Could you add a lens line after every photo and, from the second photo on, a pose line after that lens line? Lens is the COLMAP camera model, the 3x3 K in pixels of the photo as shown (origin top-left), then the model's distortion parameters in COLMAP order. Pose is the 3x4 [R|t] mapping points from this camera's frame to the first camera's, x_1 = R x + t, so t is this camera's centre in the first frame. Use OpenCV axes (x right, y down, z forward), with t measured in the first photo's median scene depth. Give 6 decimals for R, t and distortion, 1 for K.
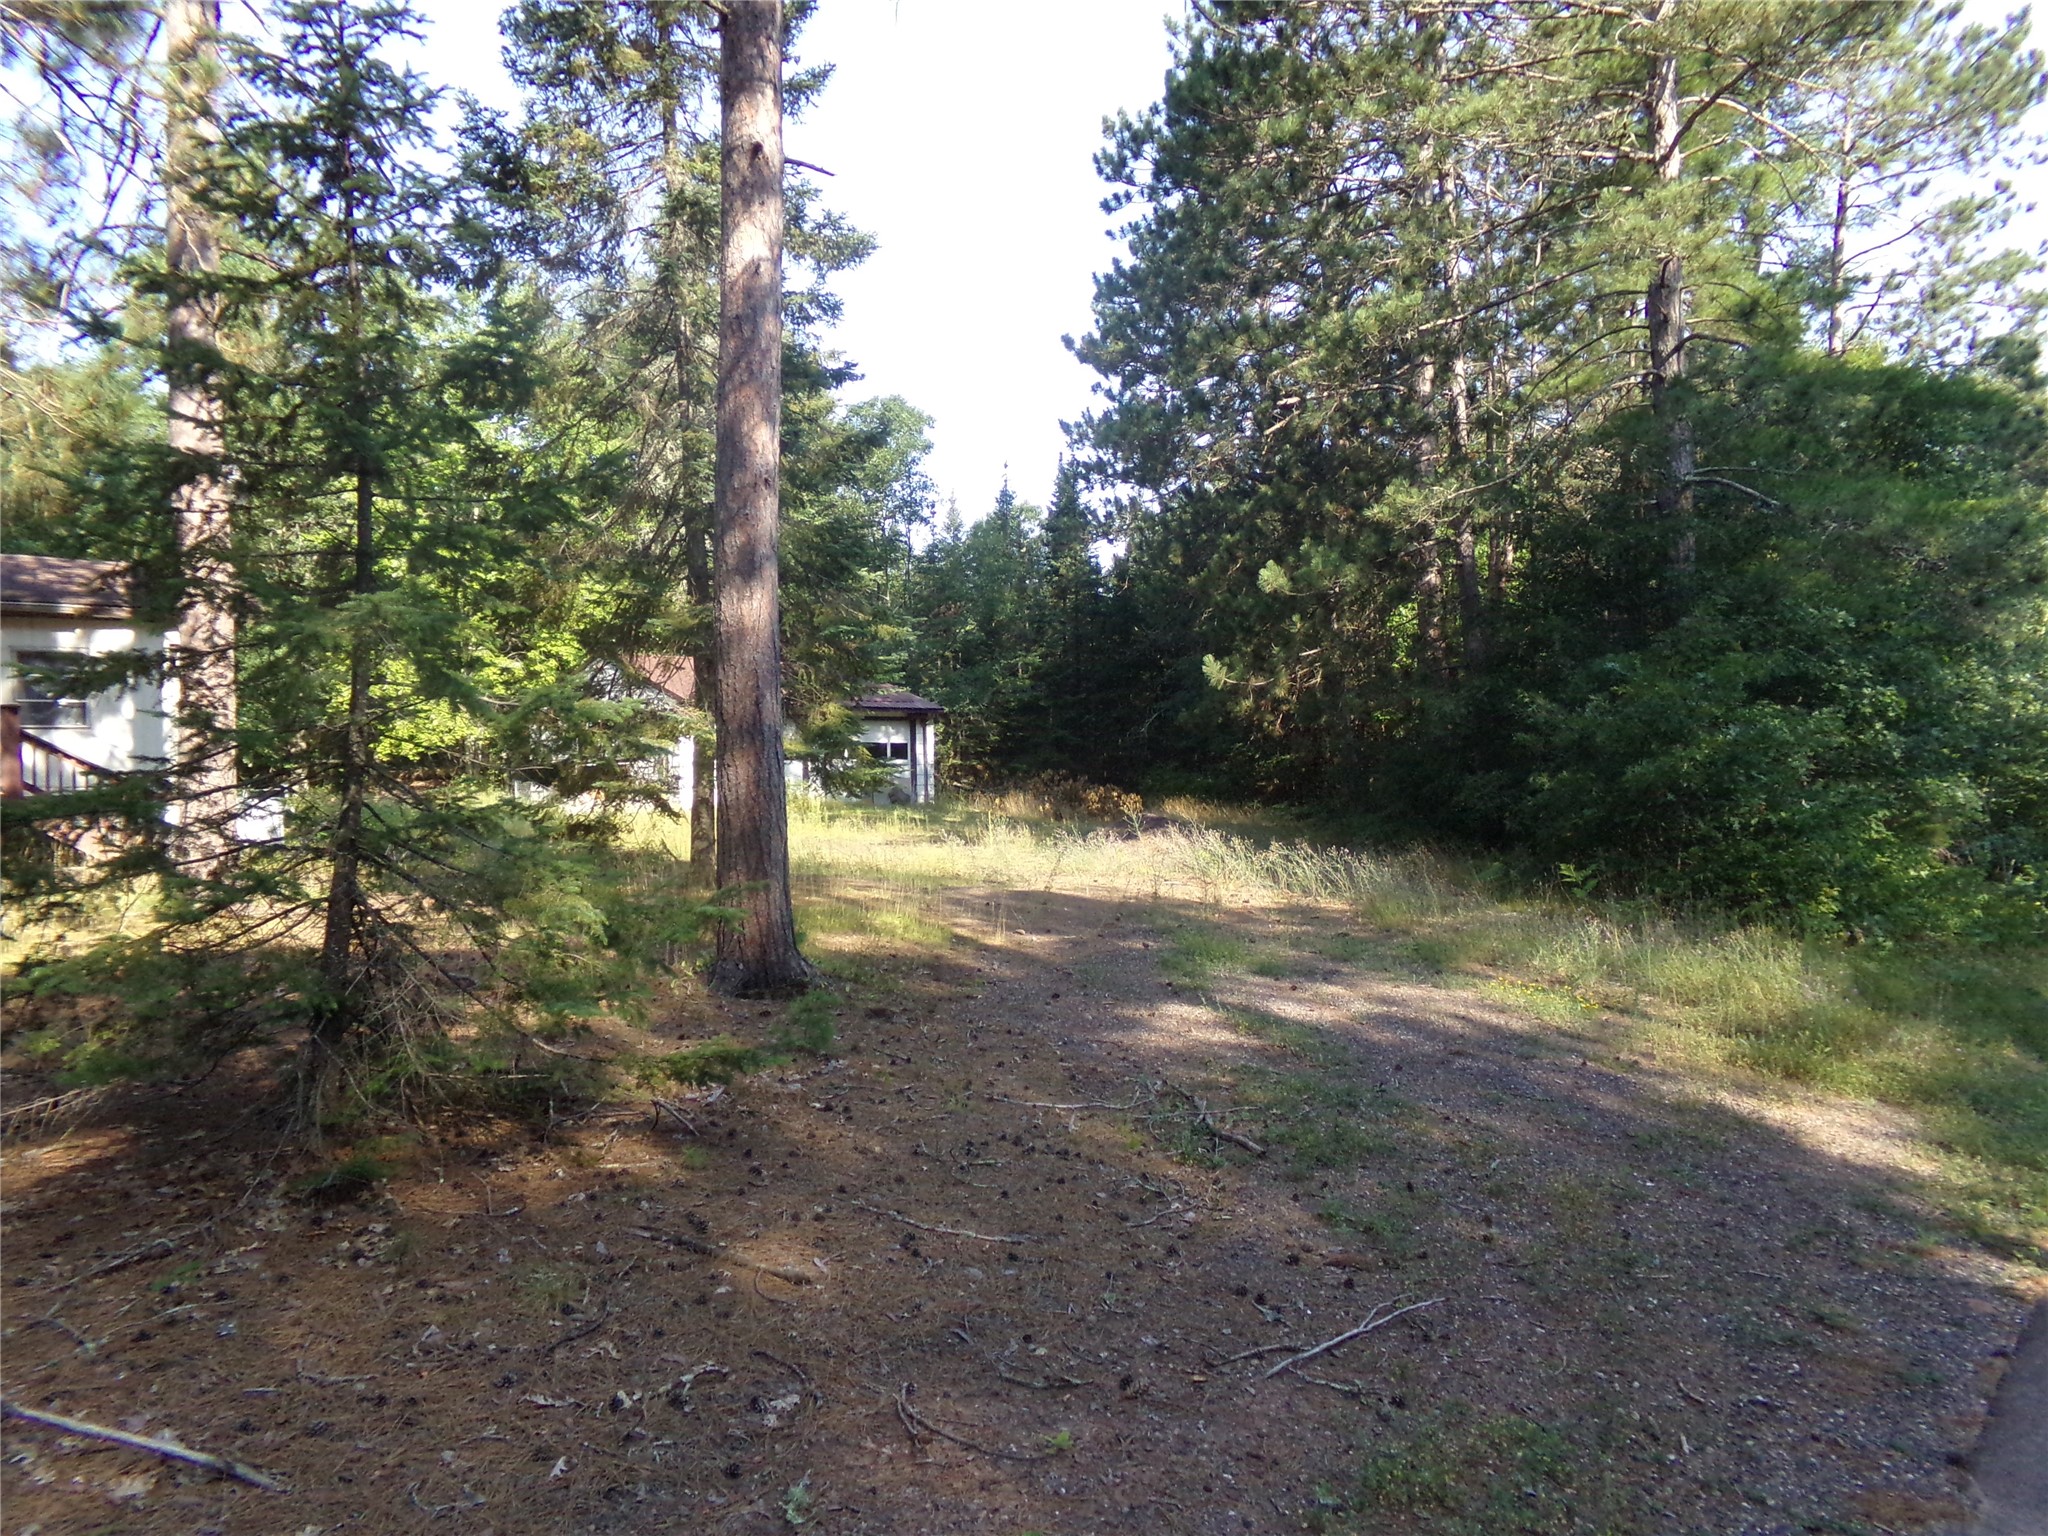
lens RADIAL K [[1432.0, 0, 1031.9], [0, 1432.0, 771.1], [0, 0, 1]] dist [-0.029964, 0.085457]
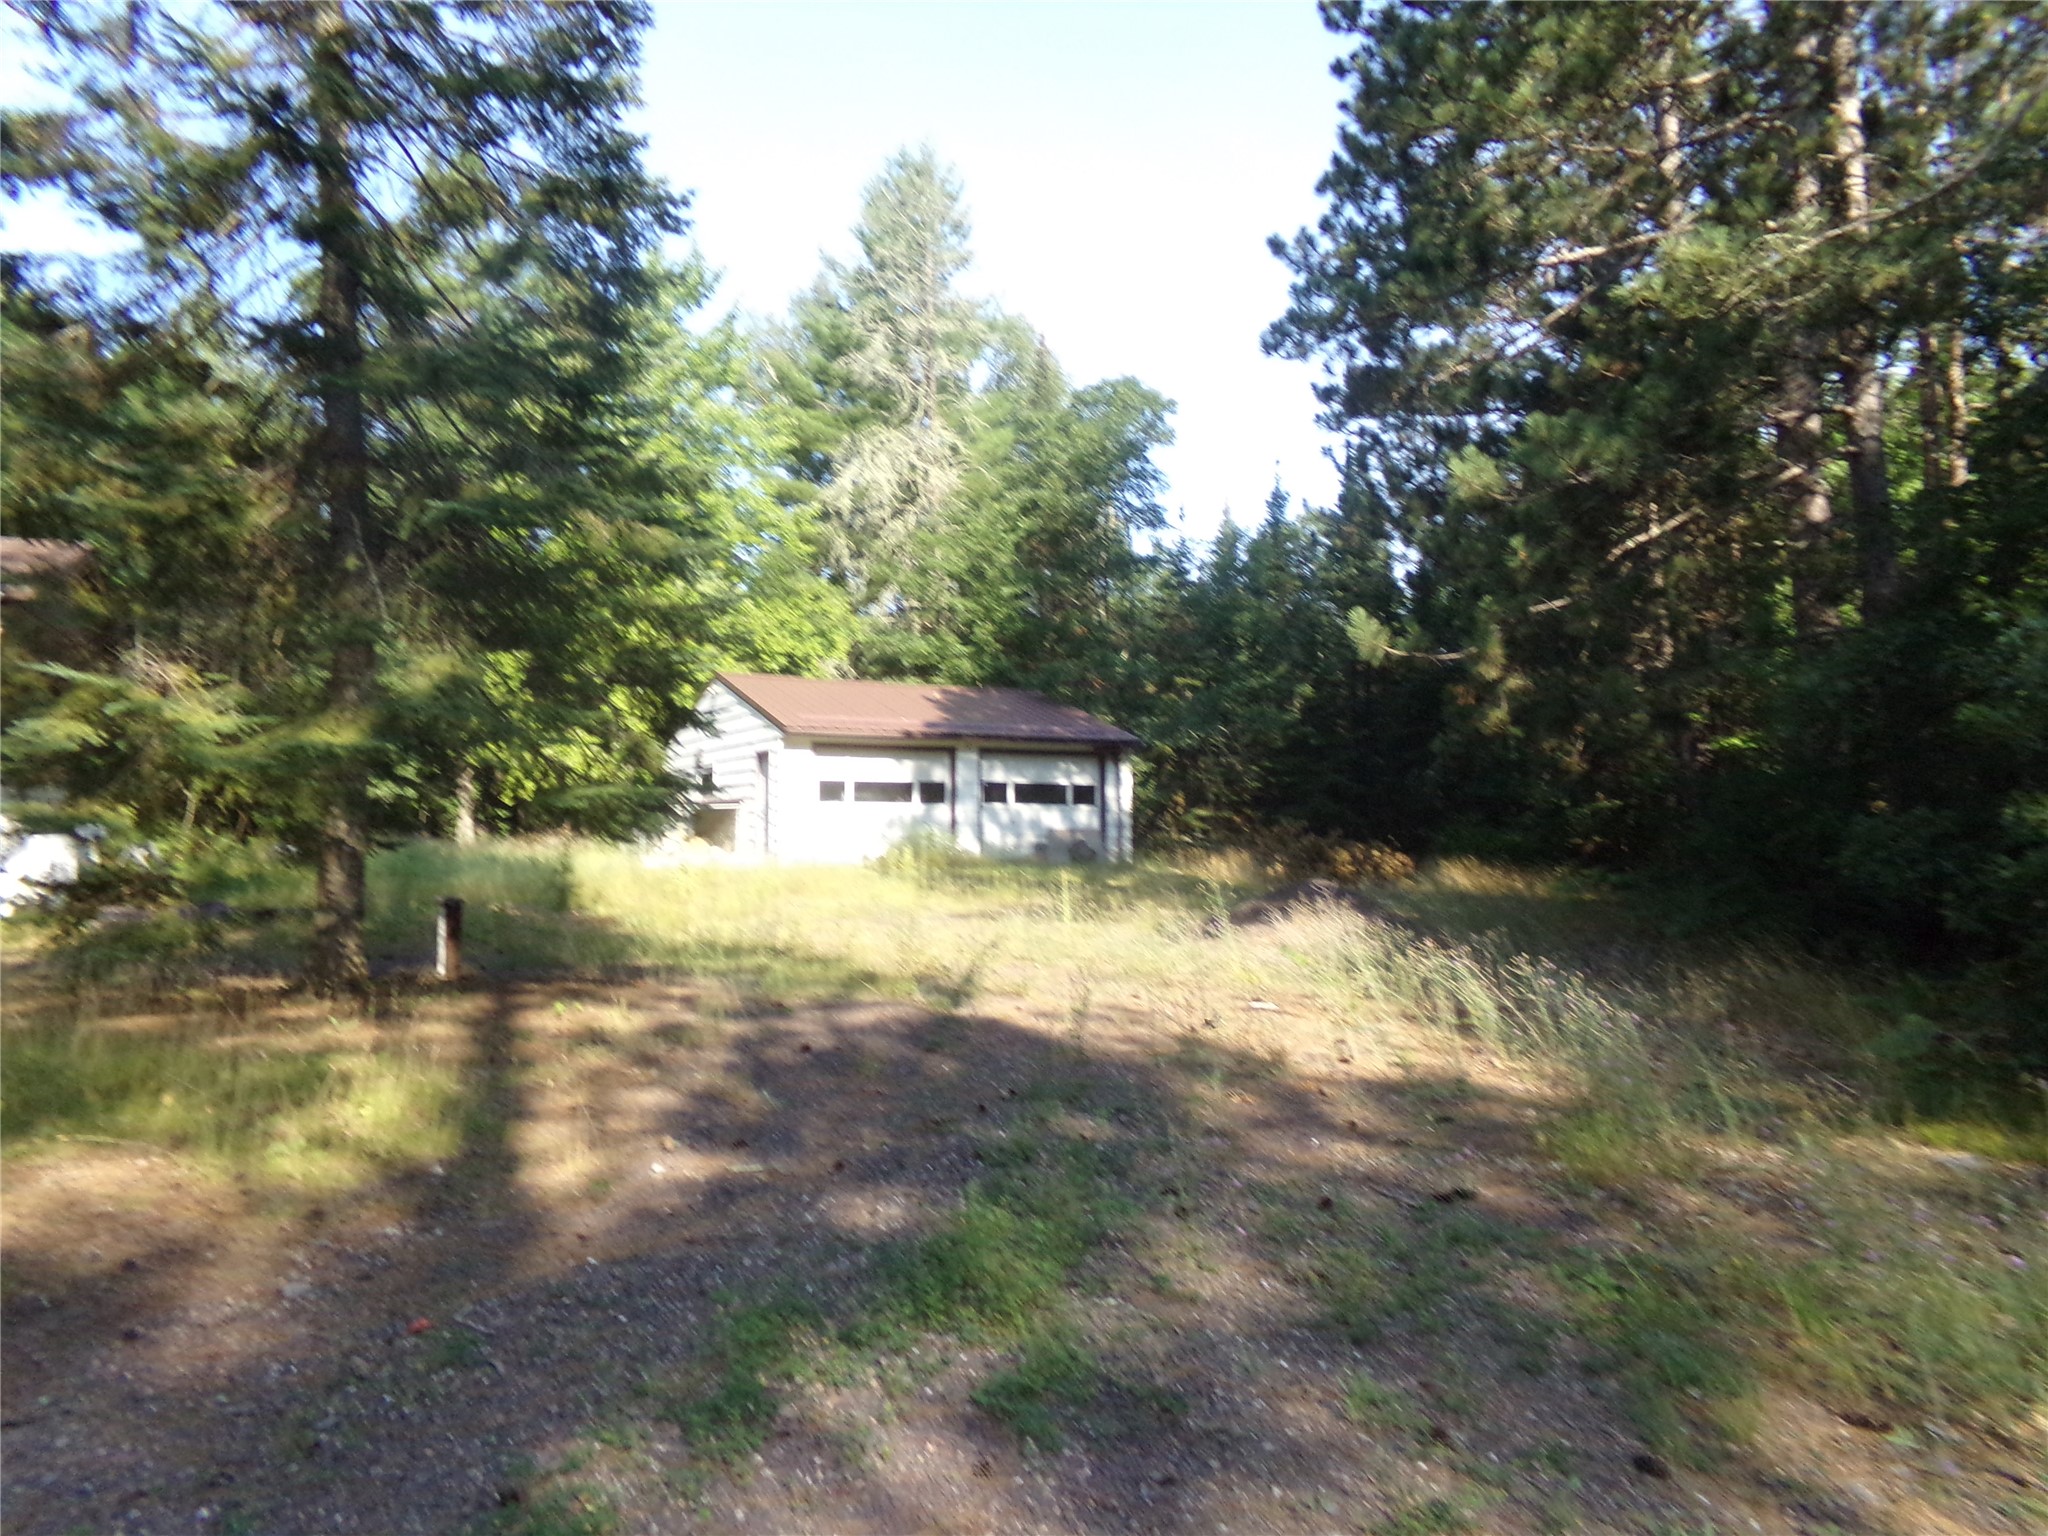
lens RADIAL K [[1432.0, 0, 1007.9], [0, 1432.0, 766.8], [0, 0, 1]] dist [-0.029964, 0.085457]
pose [[0.961737, -0.005374, -0.273922, 0.082691], [-0.006989, 0.999001, -0.044137, 0.005480], [0.273886, 0.044363, 0.960738, 0.228503]]
